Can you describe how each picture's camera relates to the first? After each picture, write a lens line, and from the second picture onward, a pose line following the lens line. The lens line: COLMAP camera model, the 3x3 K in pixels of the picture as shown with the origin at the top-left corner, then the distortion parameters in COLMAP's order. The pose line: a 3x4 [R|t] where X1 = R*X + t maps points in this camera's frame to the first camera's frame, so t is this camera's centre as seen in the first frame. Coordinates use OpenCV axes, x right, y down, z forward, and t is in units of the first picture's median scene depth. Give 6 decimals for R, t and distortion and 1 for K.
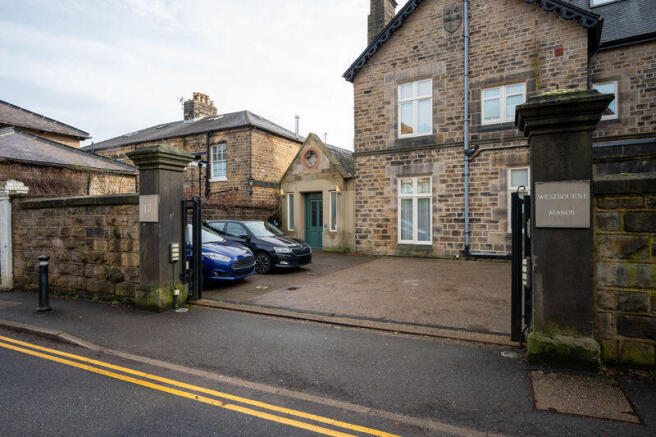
lens RADIAL K [[371.3, 0, 329.6], [0, 371.3, 209.5], [0, 0, 1]] dist [-0.001851, -0.000019]
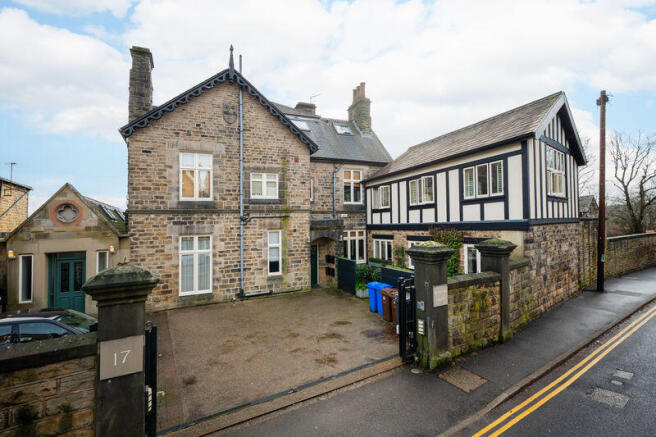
lens RADIAL K [[303.5, 0, 328.0], [0, 303.5, 218.5], [0, 0, 1]] dist [0.000501, -0.000059]
pose [[0.558635, 0.017245, 0.829234, -0.333123], [0.011285, 0.999533, -0.028389, -0.112329], [-0.829337, 0.025217, 0.558180, 0.135799]]
